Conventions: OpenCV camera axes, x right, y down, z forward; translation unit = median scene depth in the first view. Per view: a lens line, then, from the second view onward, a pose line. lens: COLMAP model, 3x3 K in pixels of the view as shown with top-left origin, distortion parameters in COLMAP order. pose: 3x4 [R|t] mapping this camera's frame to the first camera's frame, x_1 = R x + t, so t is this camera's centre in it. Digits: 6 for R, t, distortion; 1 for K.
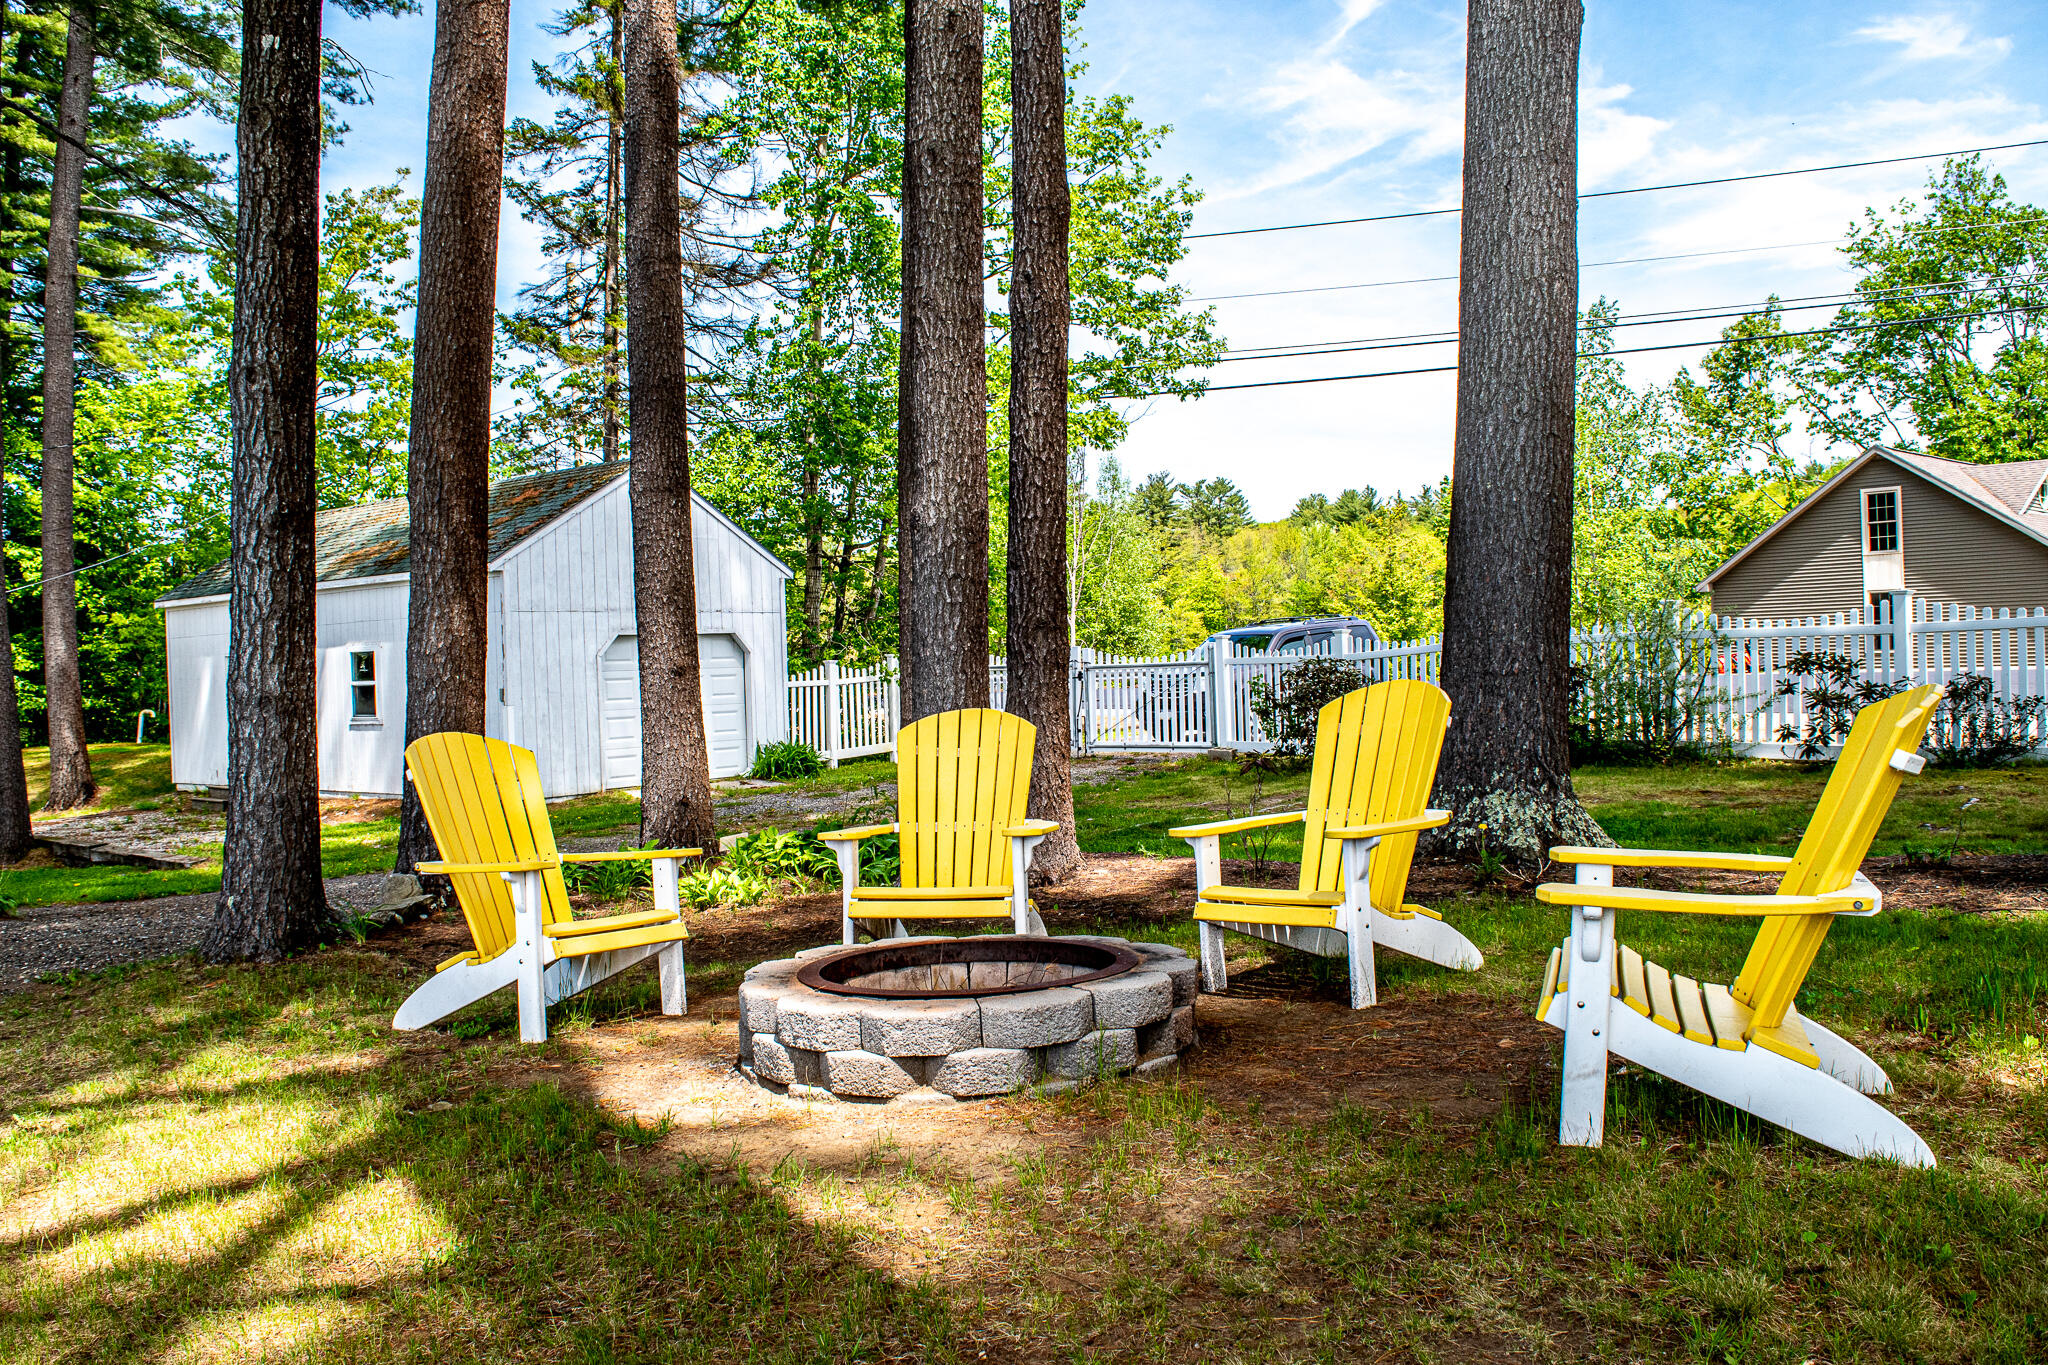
lens RADIAL K [[1584.4, 0, 1016.6], [0, 1584.4, 691.2], [0, 0, 1]] dist [-0.092301, -0.000137]
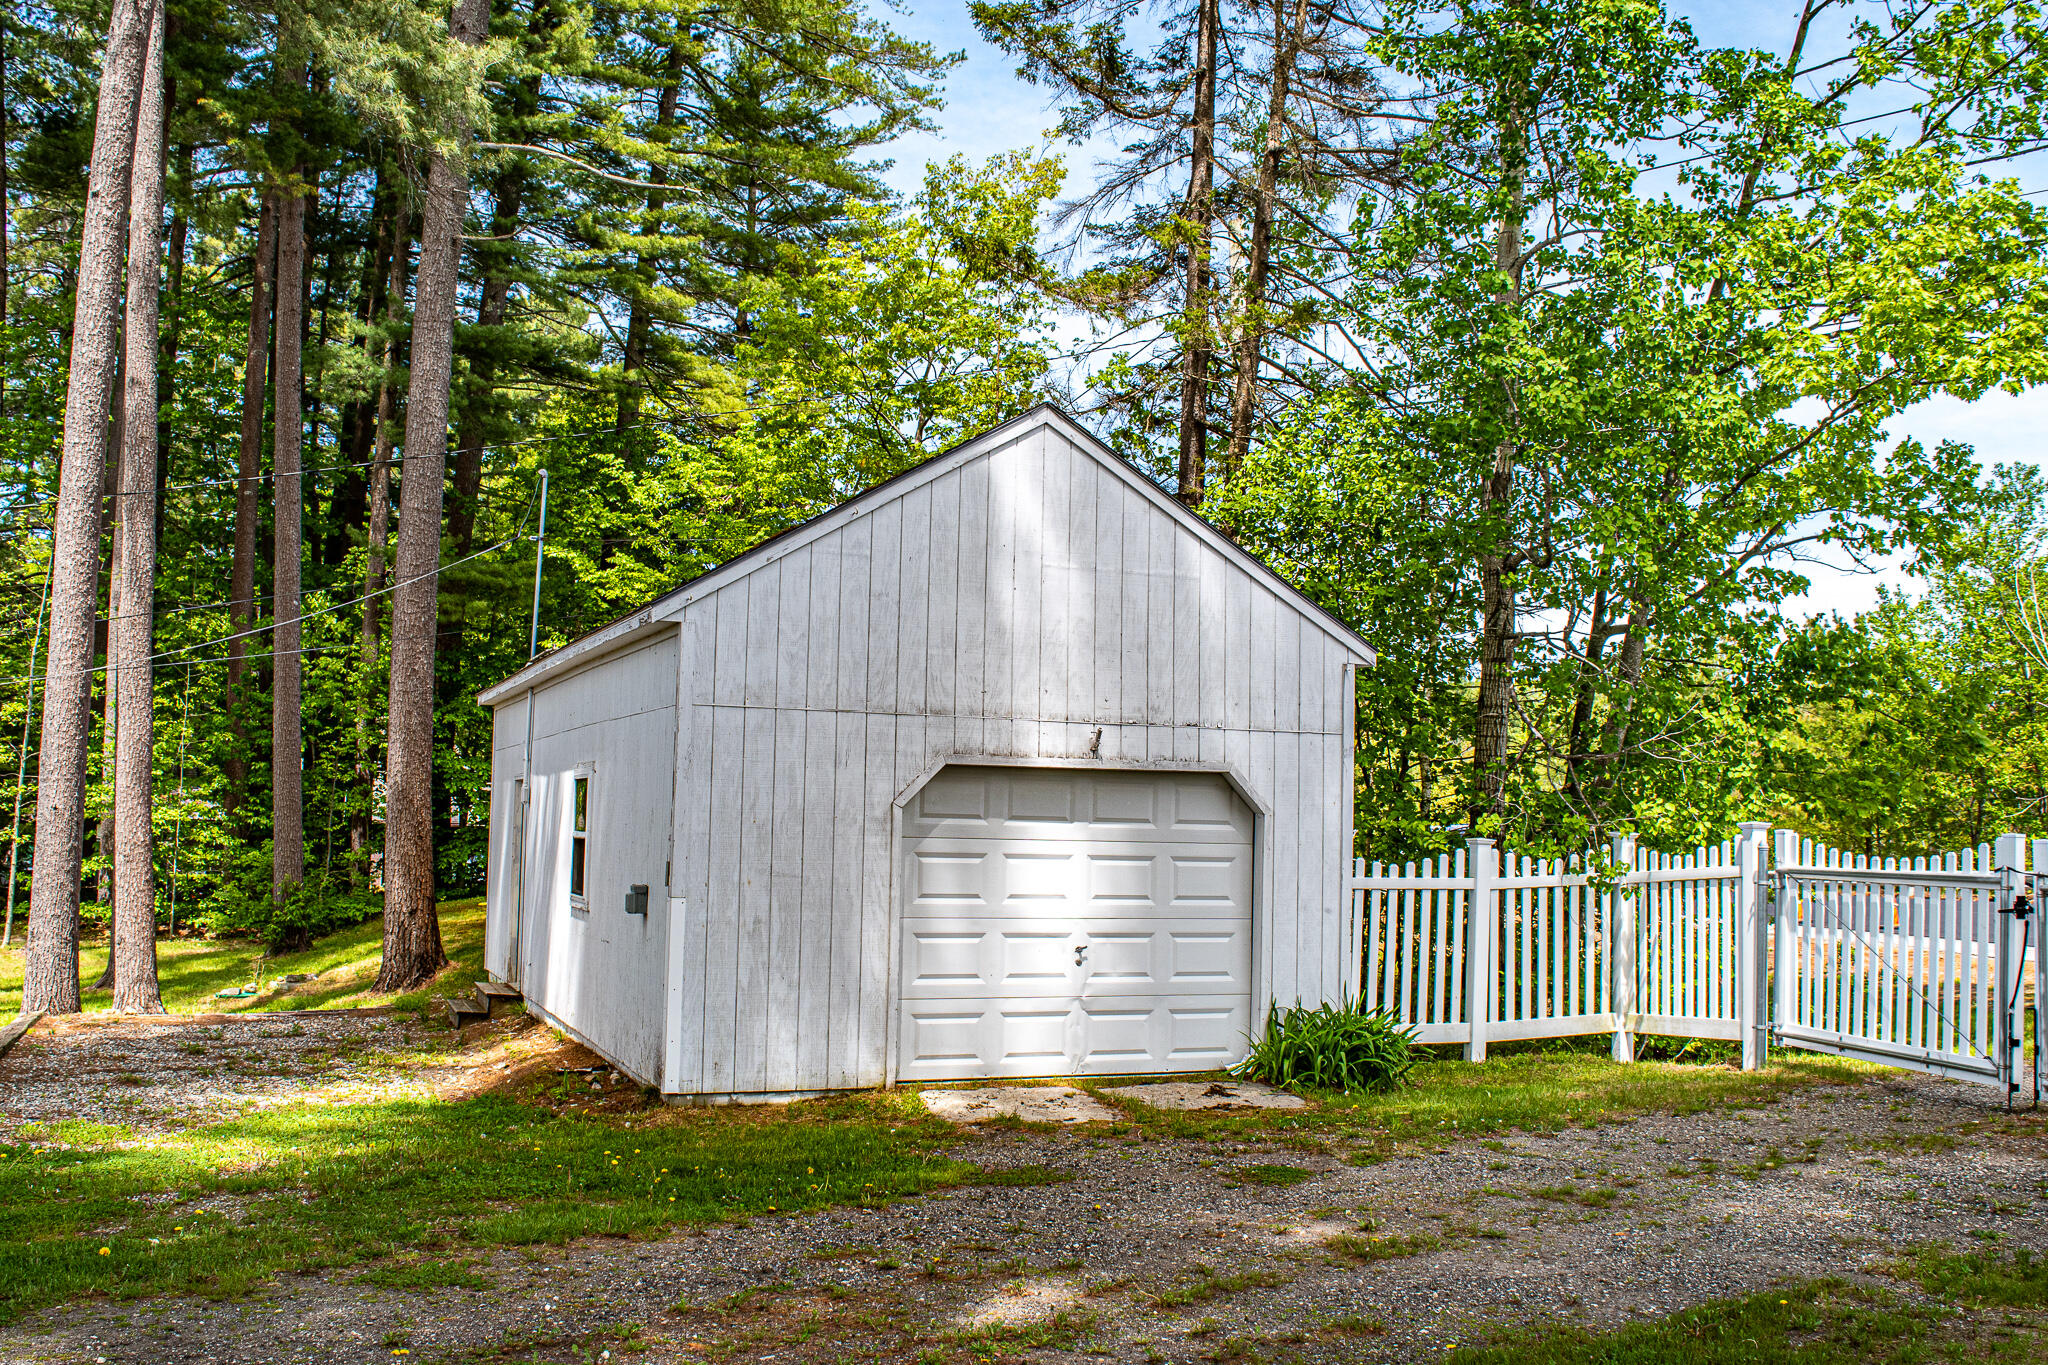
lens RADIAL K [[1841.3, 0, 997.0], [0, 1841.3, 681.8], [0, 0, 1]] dist [-0.079192, 0.008559]
pose [[0.859552, 0.013834, -0.510861, 0.043955], [-0.061170, 0.995232, -0.075973, -0.015679], [0.507374, 0.096552, 0.856300, 0.430072]]
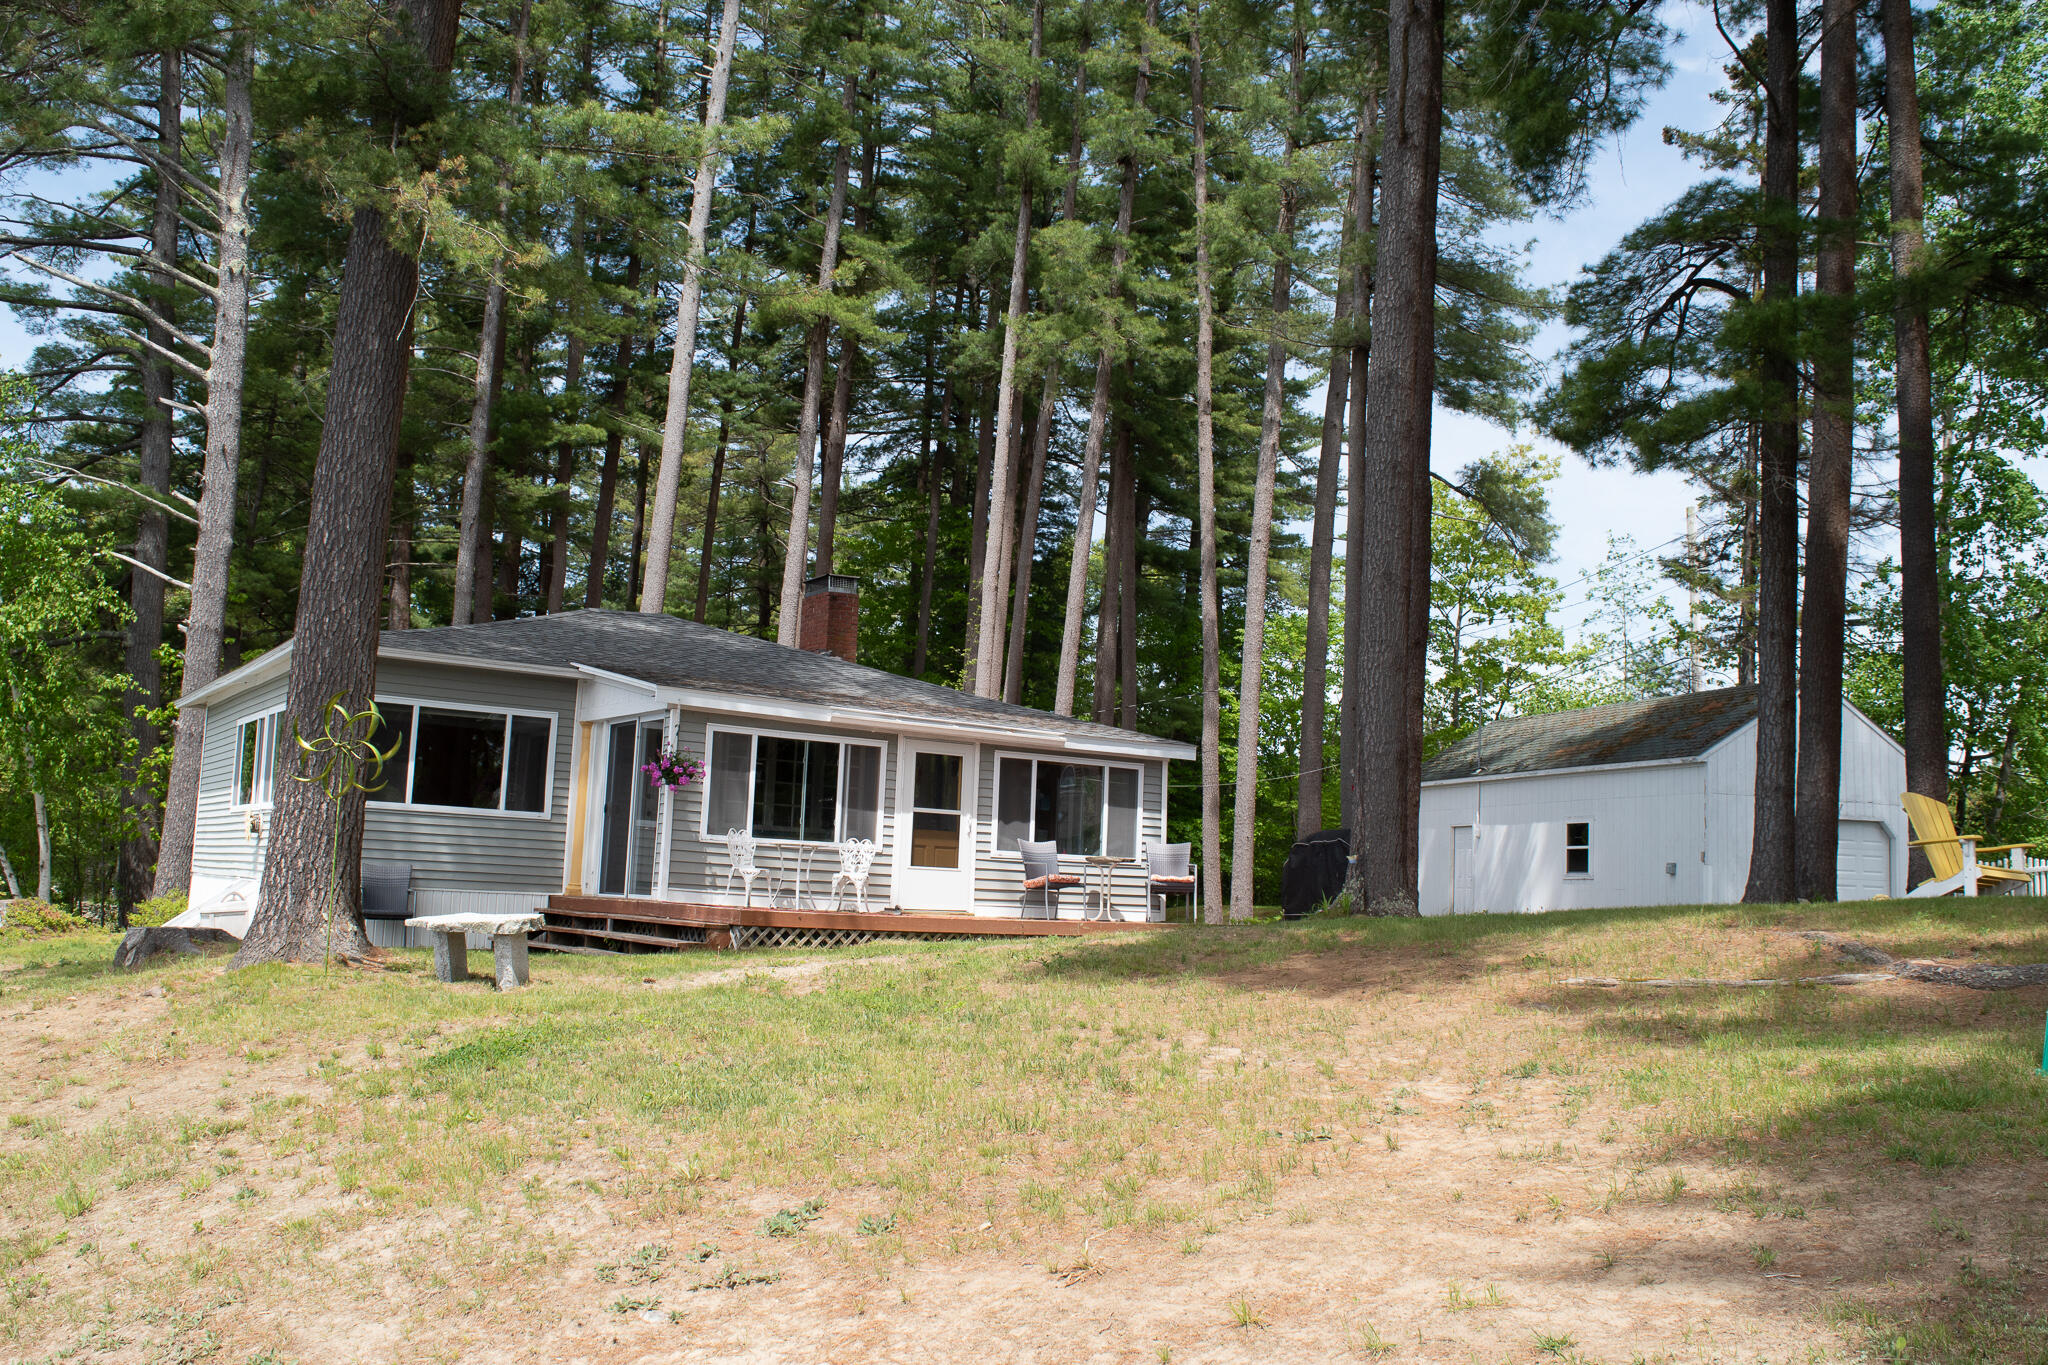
lens RADIAL K [[1714.3, 0, 1024.5], [0, 1714.3, 651.3], [0, 0, 1]] dist [-0.083492, -0.001126]
pose [[0.835507, -0.014441, -0.549289, -0.021511], [-0.075411, 0.987182, -0.140660, 0.058091], [0.544280, 0.158945, 0.823709, -0.385542]]
